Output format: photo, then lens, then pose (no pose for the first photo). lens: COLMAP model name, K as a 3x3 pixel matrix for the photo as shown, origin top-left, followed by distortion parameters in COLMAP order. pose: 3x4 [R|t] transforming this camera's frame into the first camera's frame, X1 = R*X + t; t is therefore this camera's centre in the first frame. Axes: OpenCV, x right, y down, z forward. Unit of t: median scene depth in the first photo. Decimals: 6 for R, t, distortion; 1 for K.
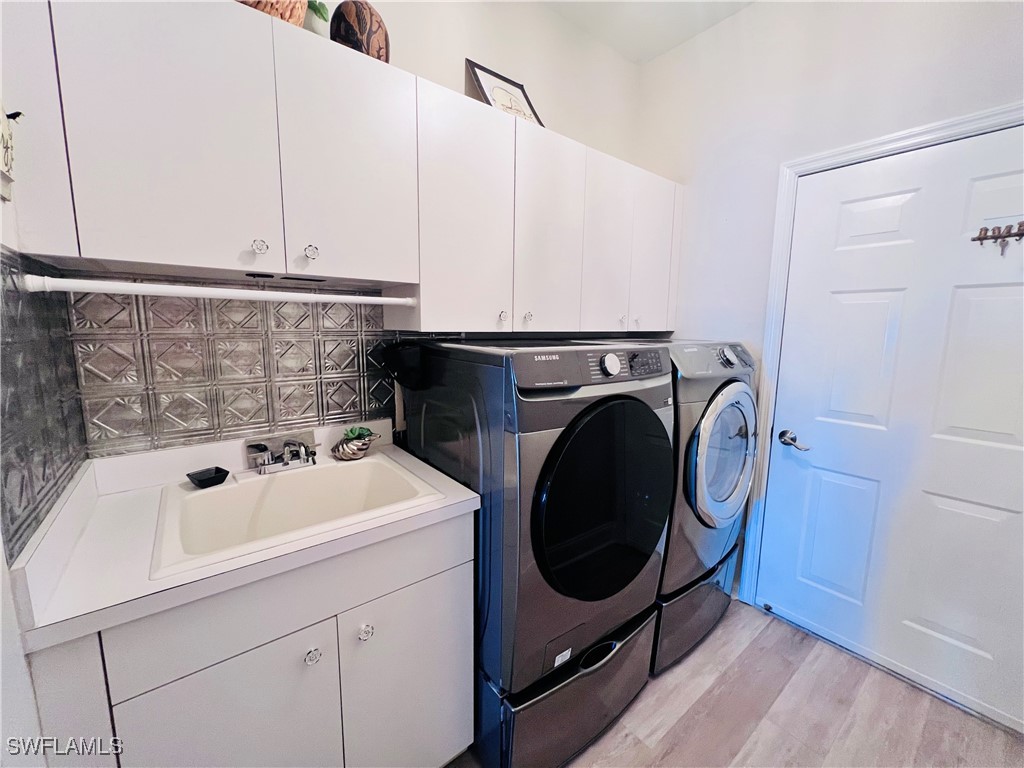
lens RADIAL K [[421.1, 0, 512.0], [0, 421.1, 384.0], [0, 0, 1]] dist [0.002052, 0.000076]
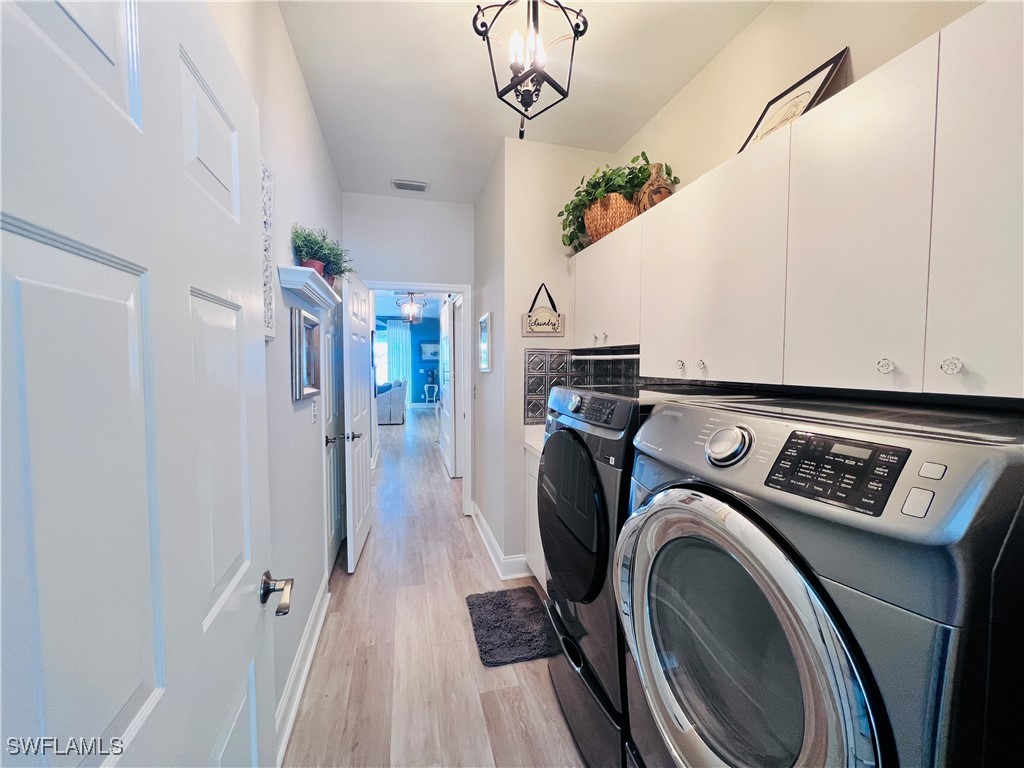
lens RADIAL K [[421.1, 0, 512.0], [0, 421.1, 384.0], [0, 0, 1]] dist [0.002052, 0.000076]
pose [[-0.390553, 0.035452, -0.919898, 1.330918], [-0.131911, 0.986791, 0.094034, -0.180934], [0.911081, 0.158070, -0.380717, 1.181006]]
